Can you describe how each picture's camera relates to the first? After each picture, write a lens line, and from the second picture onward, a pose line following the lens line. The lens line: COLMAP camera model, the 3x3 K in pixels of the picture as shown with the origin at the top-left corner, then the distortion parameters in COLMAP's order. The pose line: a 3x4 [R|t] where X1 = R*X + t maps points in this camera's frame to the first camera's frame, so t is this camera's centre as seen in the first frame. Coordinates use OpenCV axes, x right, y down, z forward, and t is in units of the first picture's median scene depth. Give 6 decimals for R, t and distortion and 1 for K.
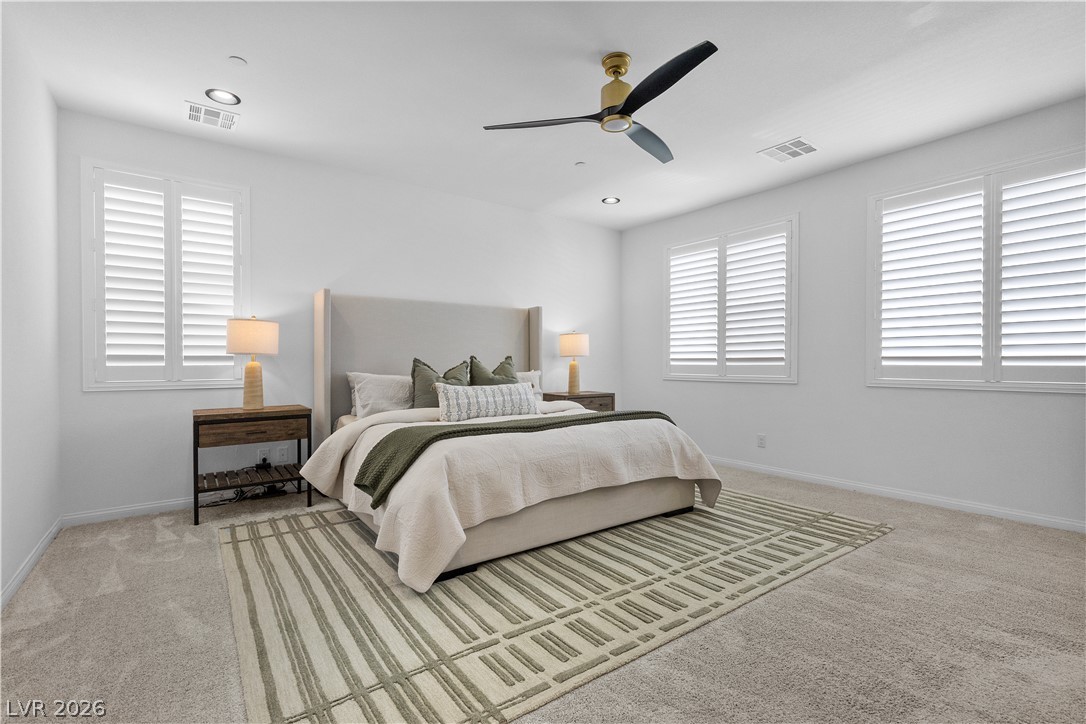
lens RADIAL K [[495.8, 0, 552.8], [0, 495.8, 365.4], [0, 0, 1]] dist [0.009308, -0.001561]
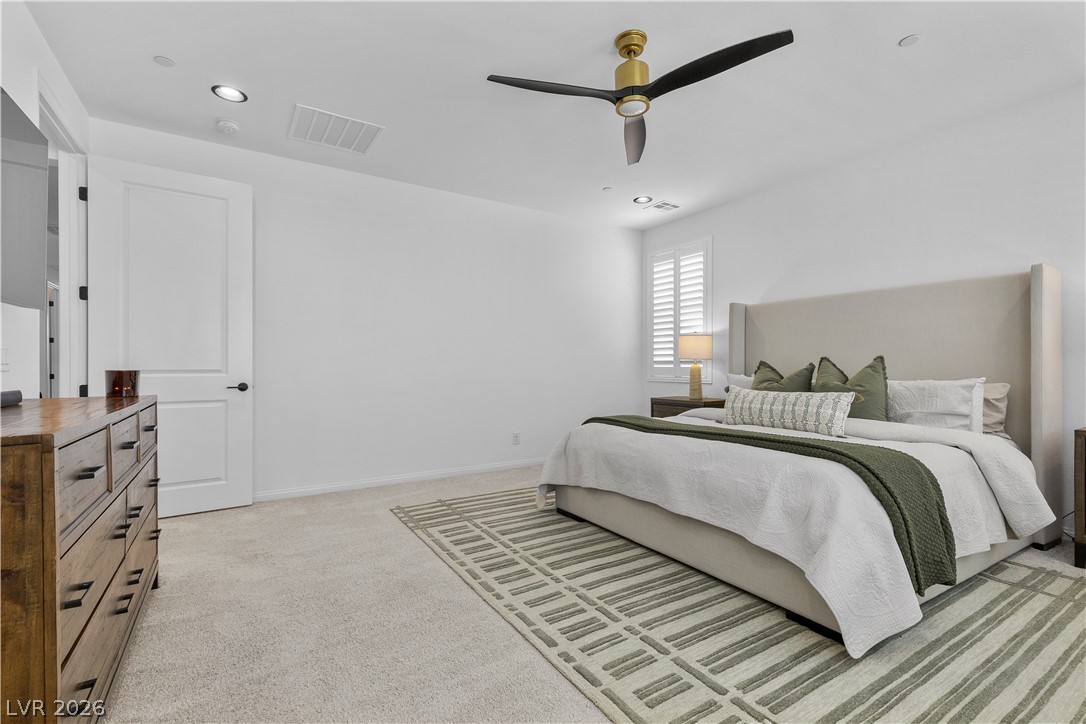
lens RADIAL K [[495.8, 0, 551.9], [0, 495.8, 365.1], [0, 0, 1]] dist [0.009308, -0.001561]
pose [[-0.075814, 0.000820, -0.997122, 1.173407], [-0.002224, 0.999997, 0.000992, -0.009875], [0.997120, 0.002293, -0.075812, 1.019727]]
